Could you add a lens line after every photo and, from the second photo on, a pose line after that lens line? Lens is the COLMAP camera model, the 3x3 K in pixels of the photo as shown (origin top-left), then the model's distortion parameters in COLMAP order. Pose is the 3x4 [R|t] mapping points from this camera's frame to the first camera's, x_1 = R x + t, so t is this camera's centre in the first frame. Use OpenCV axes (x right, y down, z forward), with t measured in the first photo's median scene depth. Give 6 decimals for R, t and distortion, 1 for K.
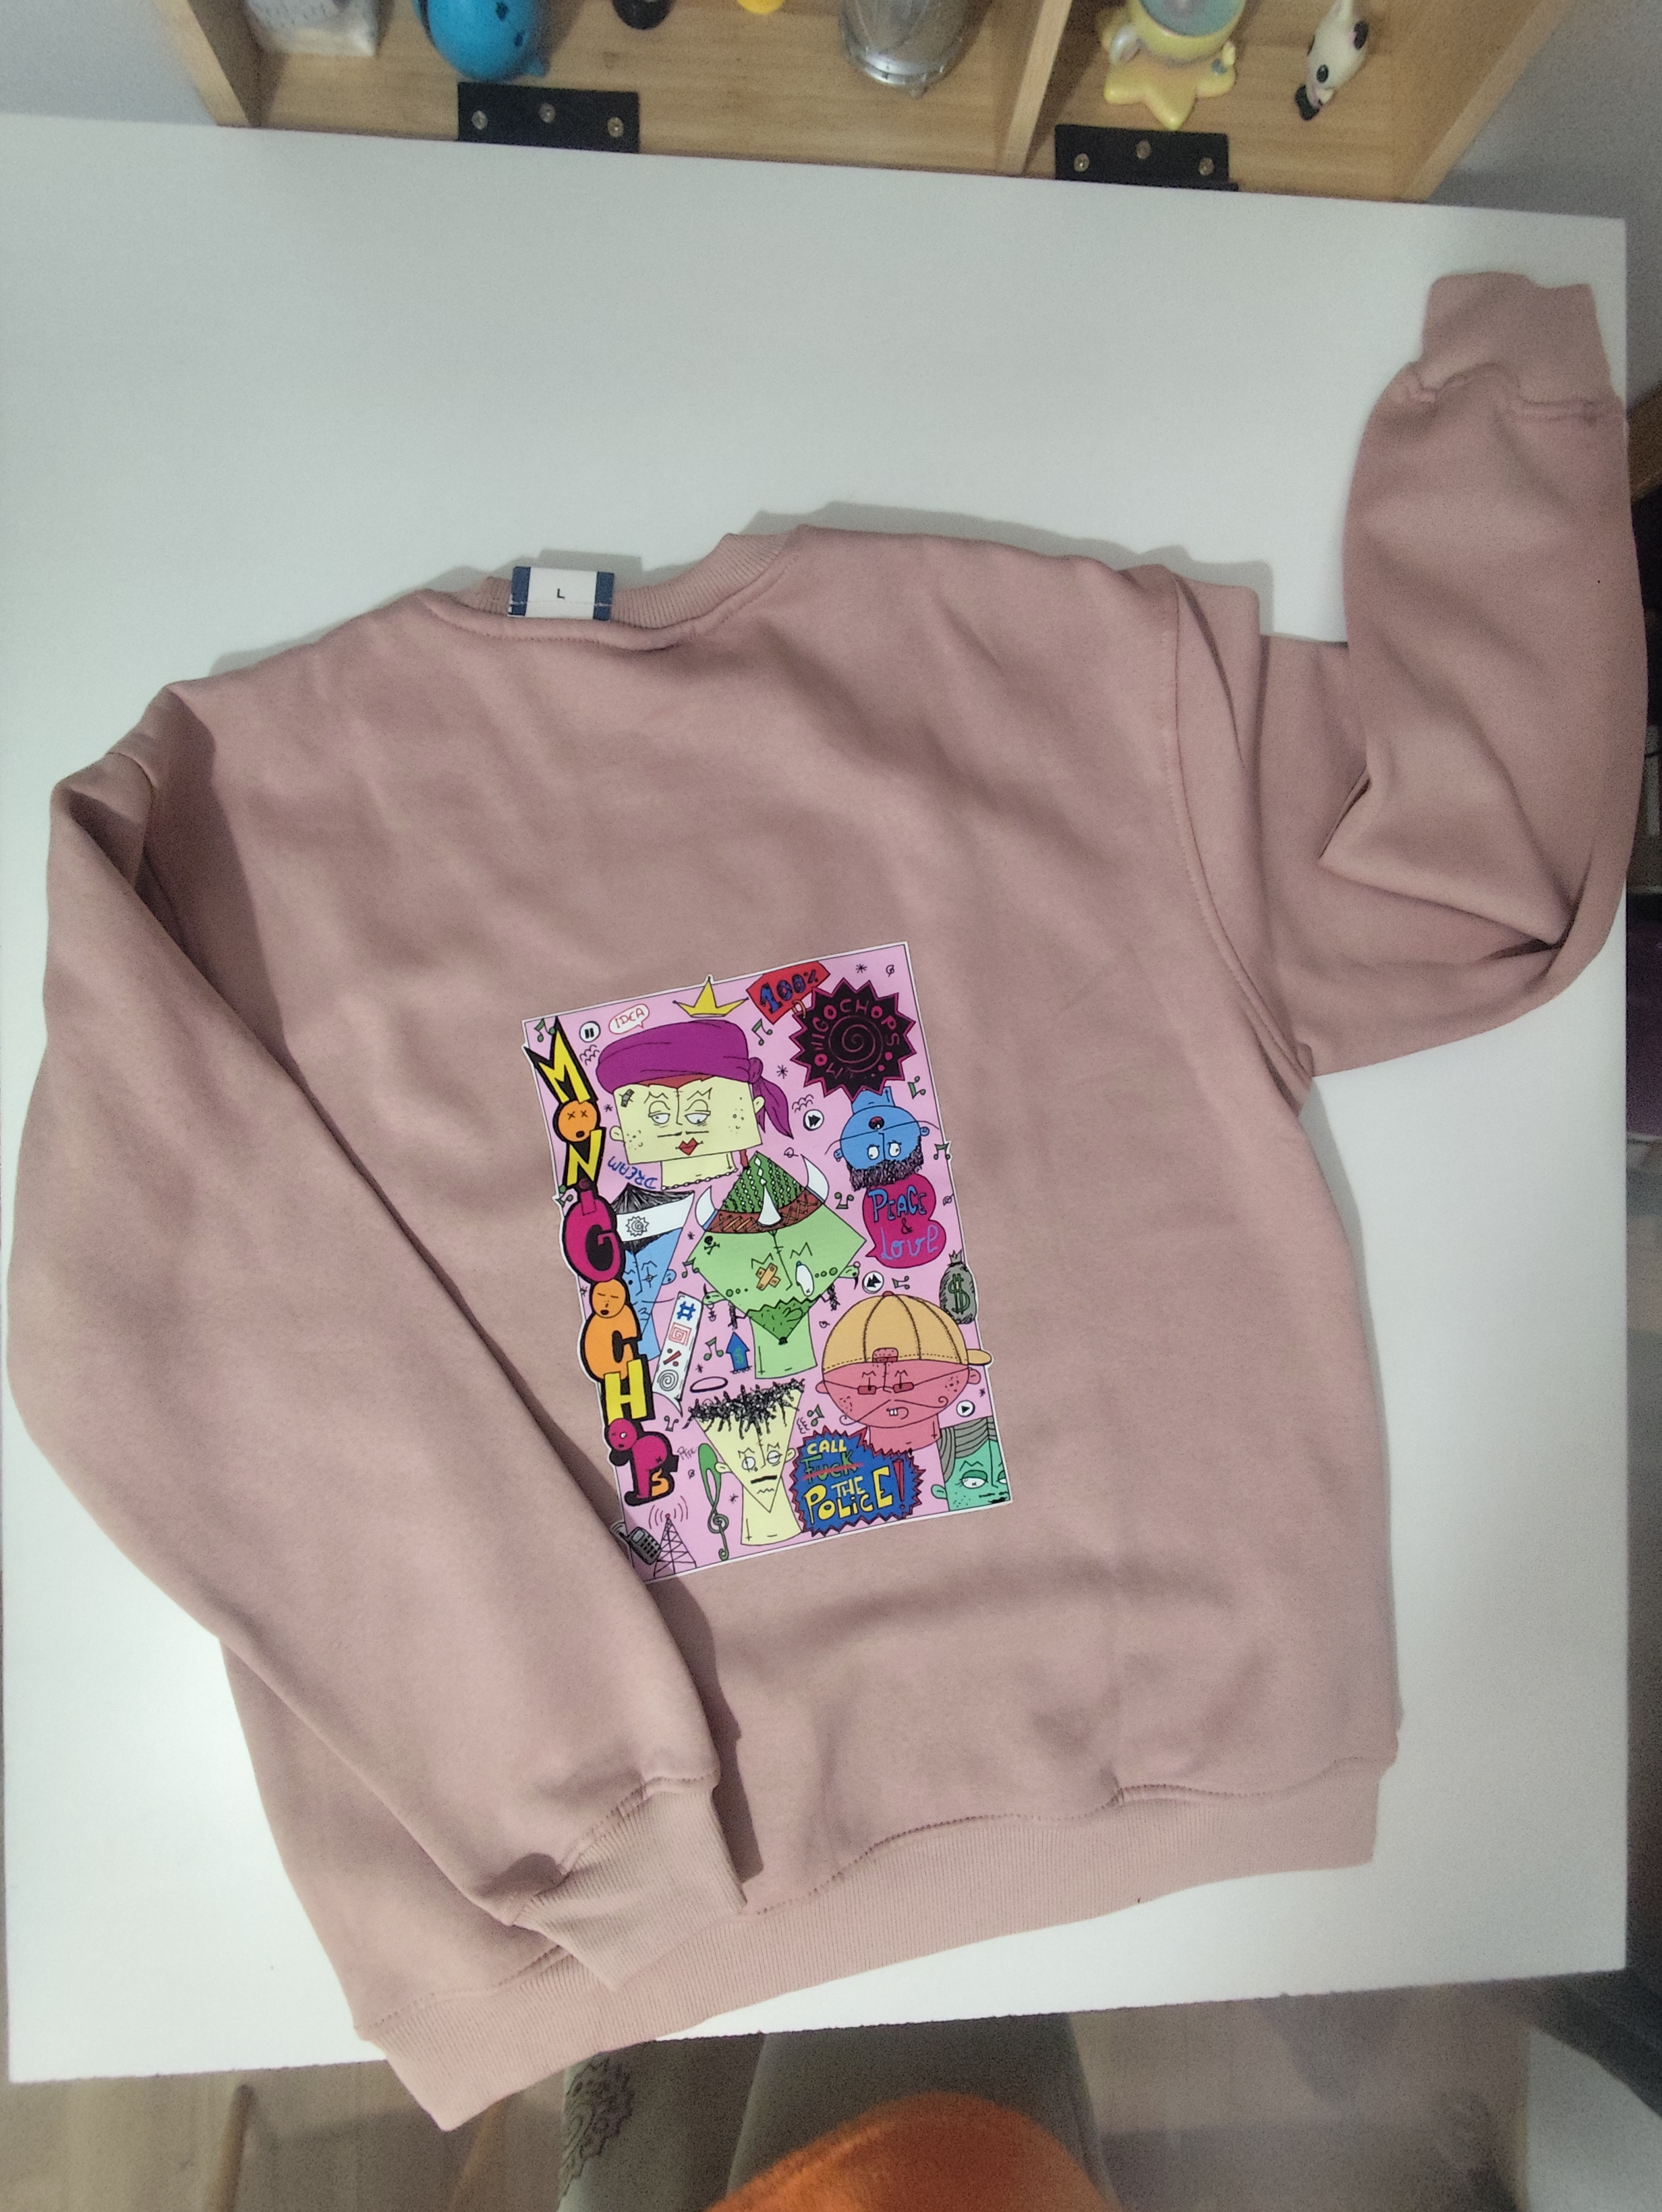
lens RADIAL K [[1020.6, 0, 826.6], [0, 1020.6, 1108.6], [0, 0, 1]] dist [-0.000994, -0.000664]
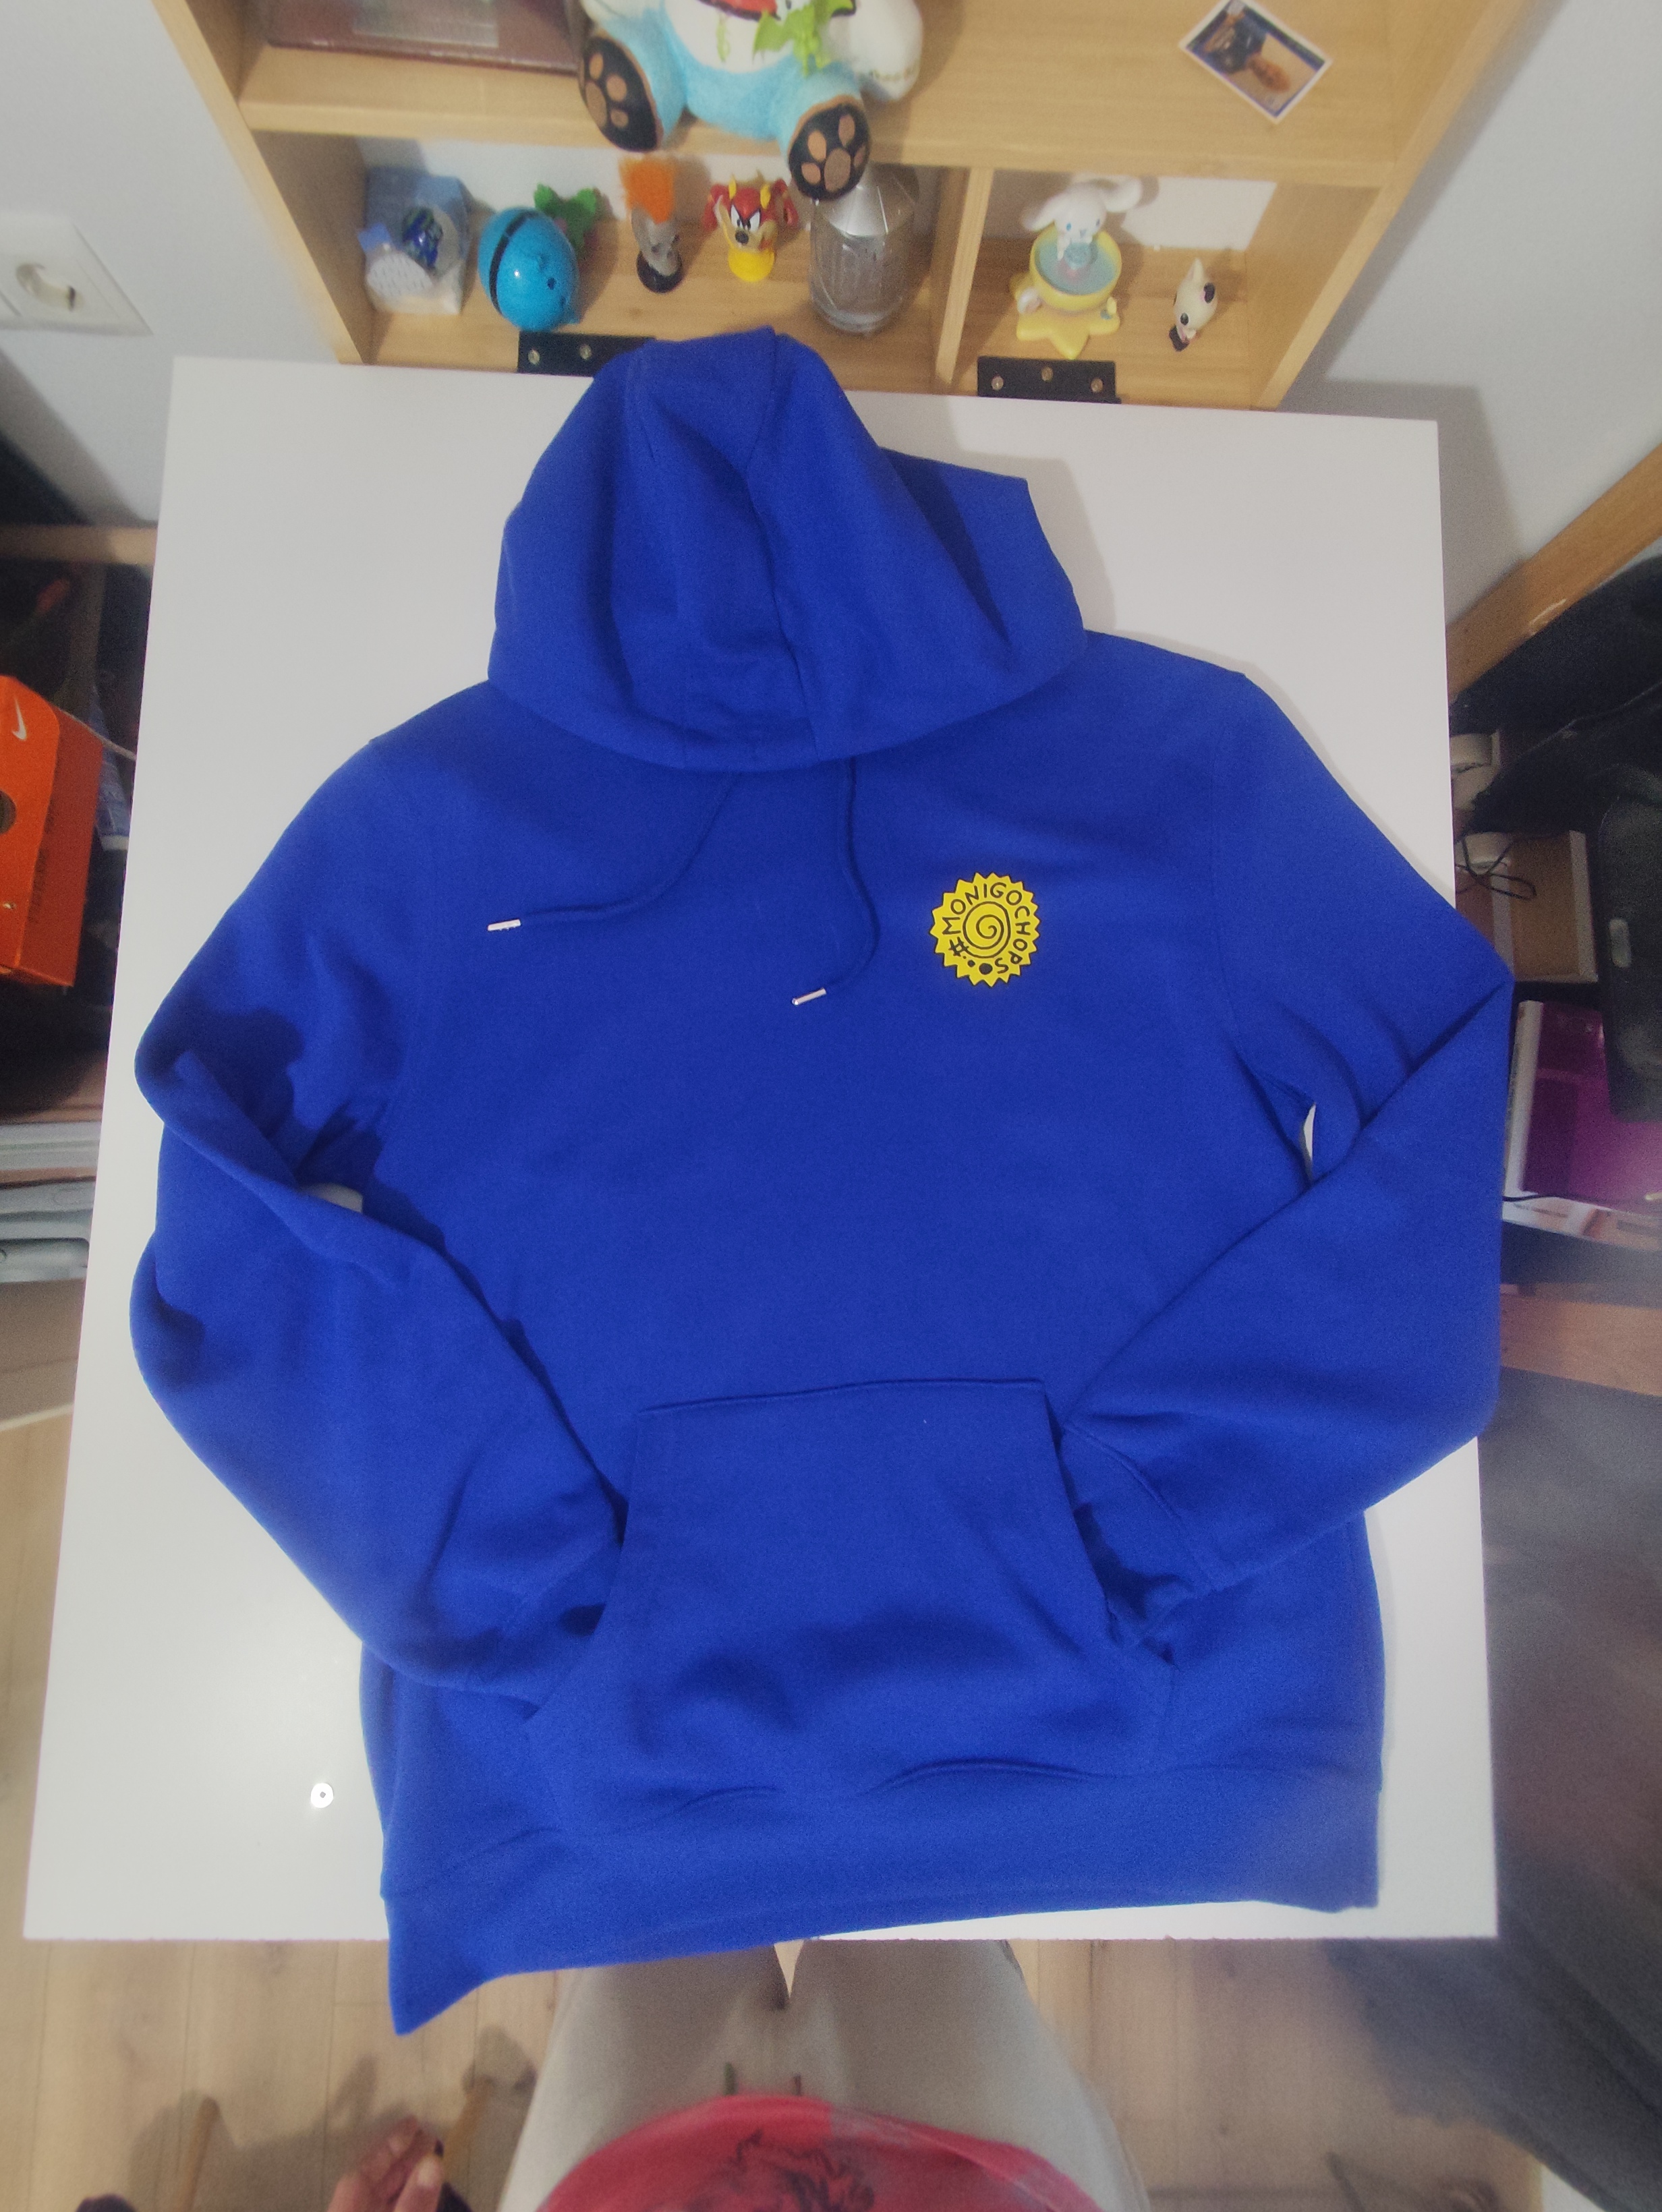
lens RADIAL K [[1020.6, 0, 826.8], [0, 1020.6, 1104.7], [0, 0, 1]] dist [-0.000994, -0.000664]
pose [[0.998909, 0.023832, -0.040162, 0.111934], [-0.027986, 0.993942, -0.106281, 0.119245], [0.037386, 0.107289, 0.993525, -0.190925]]
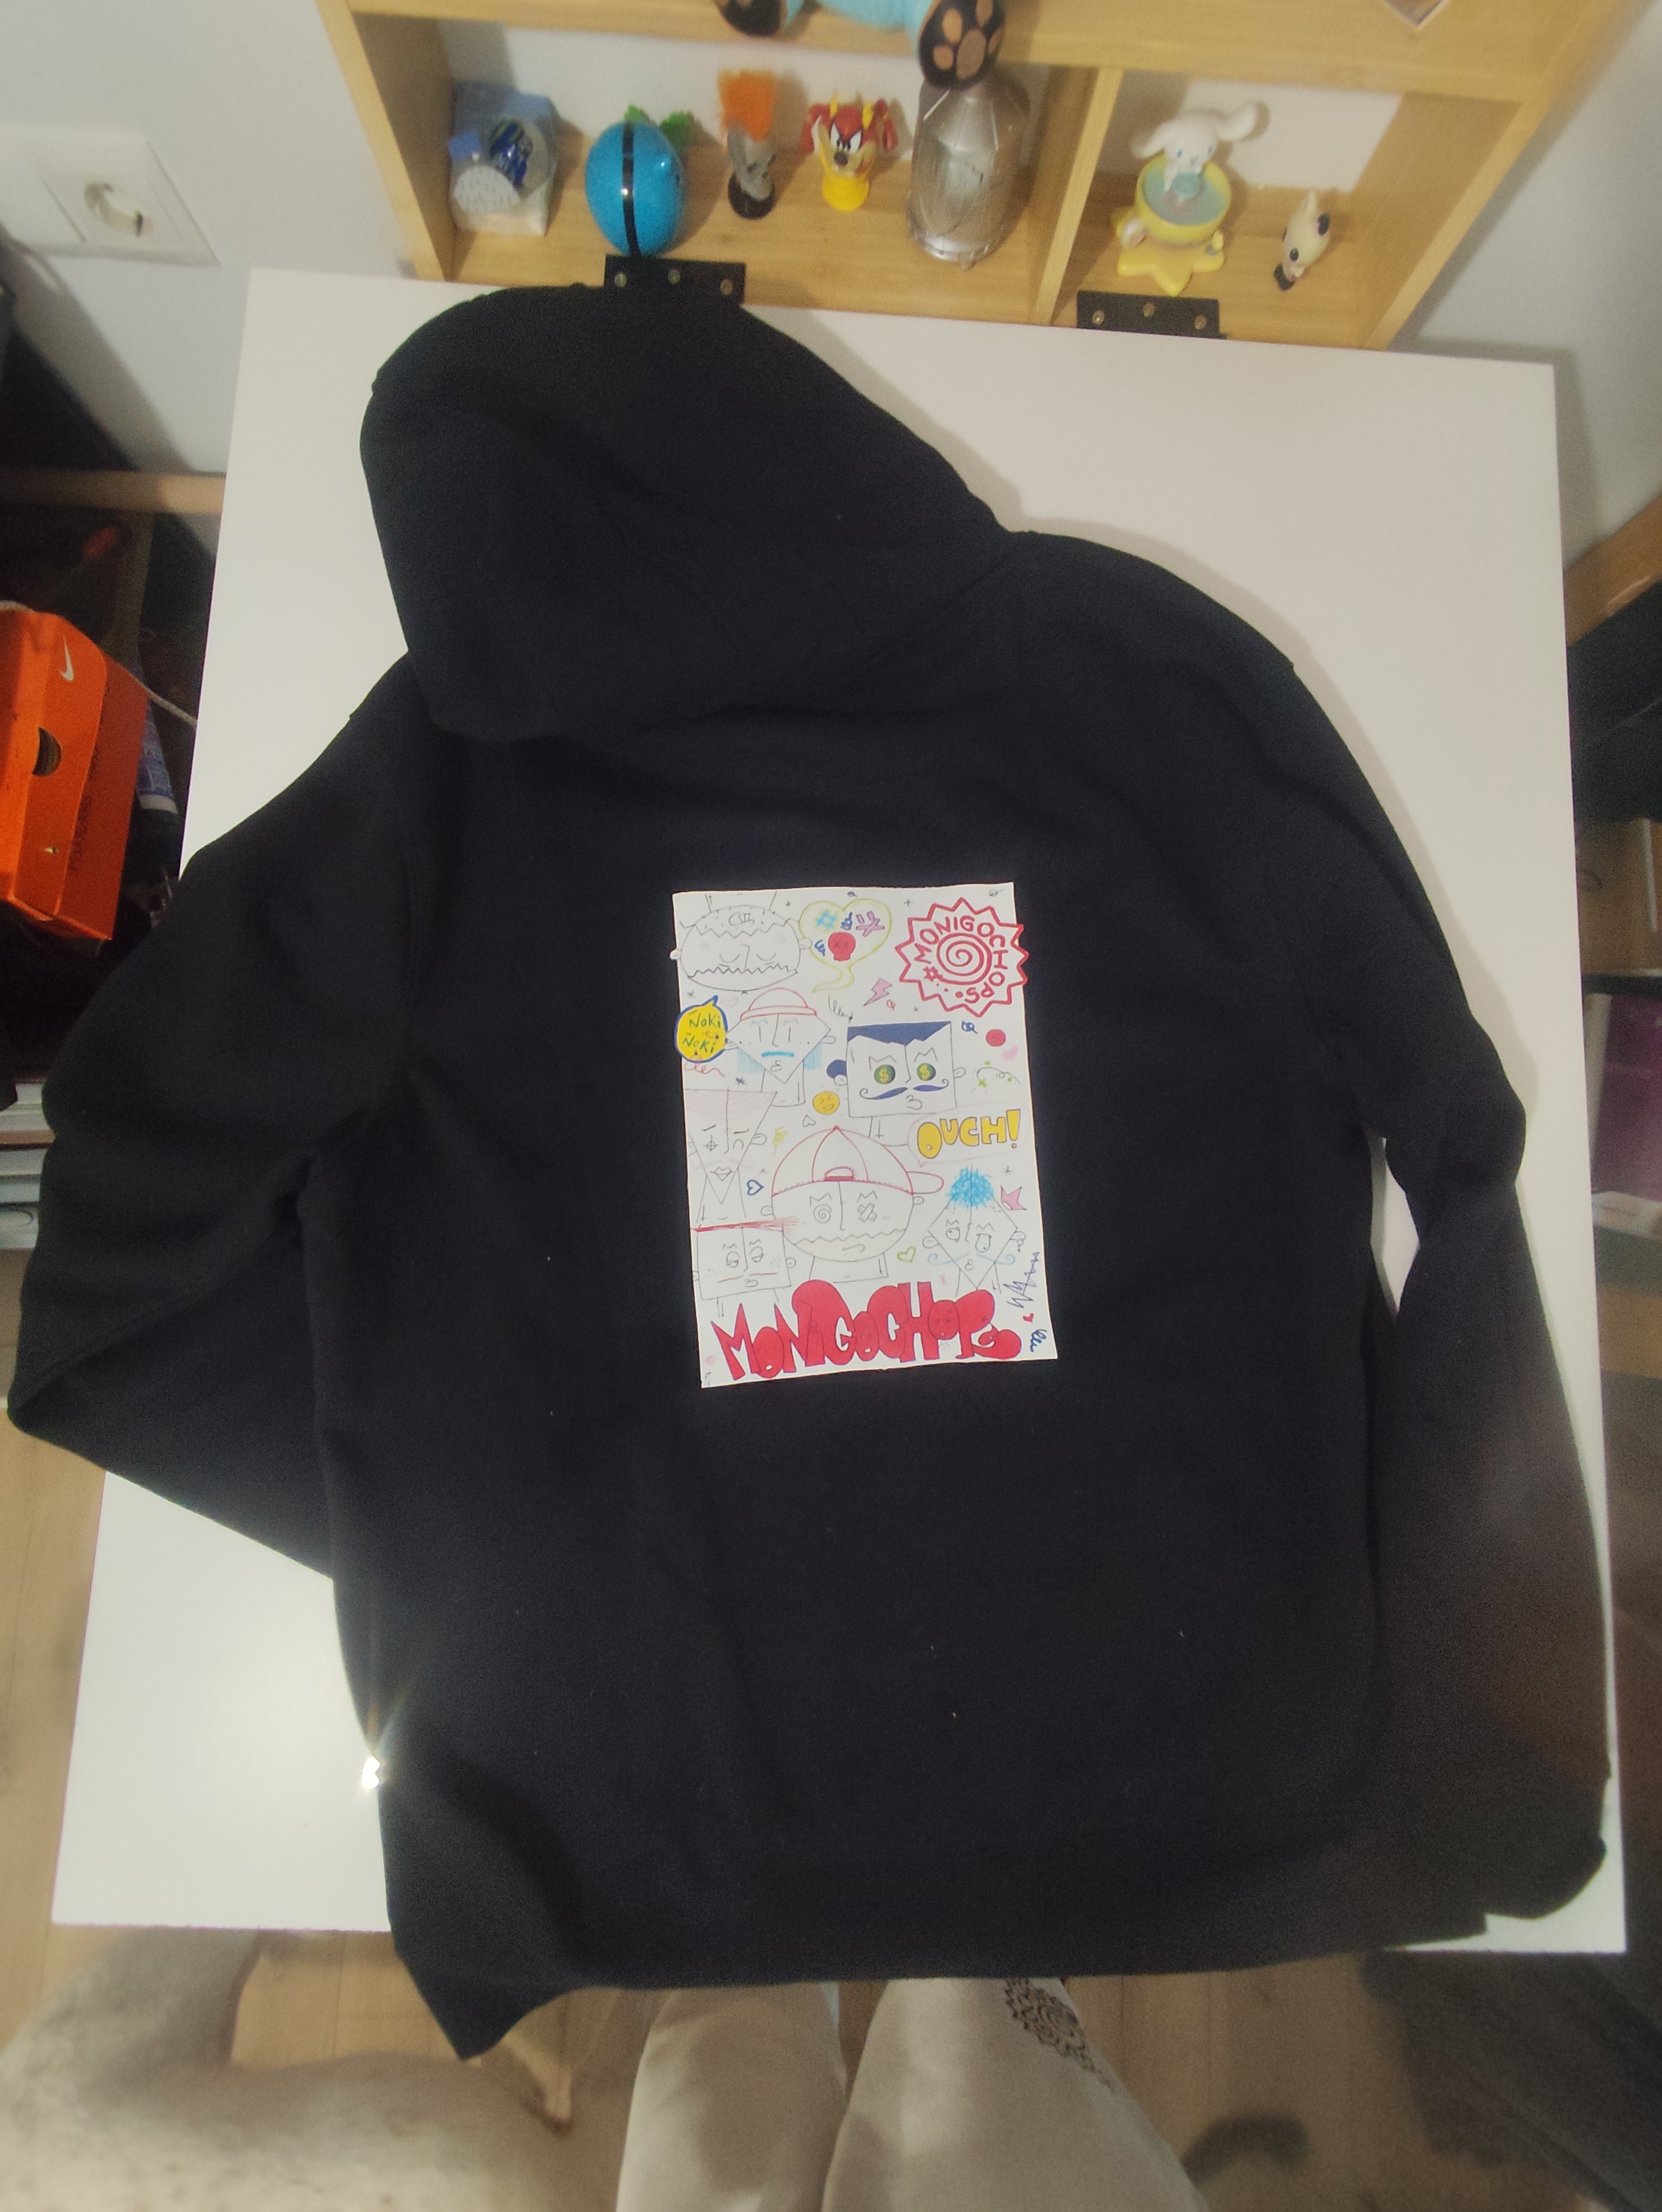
lens RADIAL K [[1020.6, 0, 829.0], [0, 1020.6, 1103.5], [0, 0, 1]] dist [-0.000994, -0.000664]
pose [[0.998298, 0.042094, -0.040352, 0.014019], [-0.046748, 0.991386, -0.122349, 0.191503], [0.034854, 0.124027, 0.991667, -0.126677]]
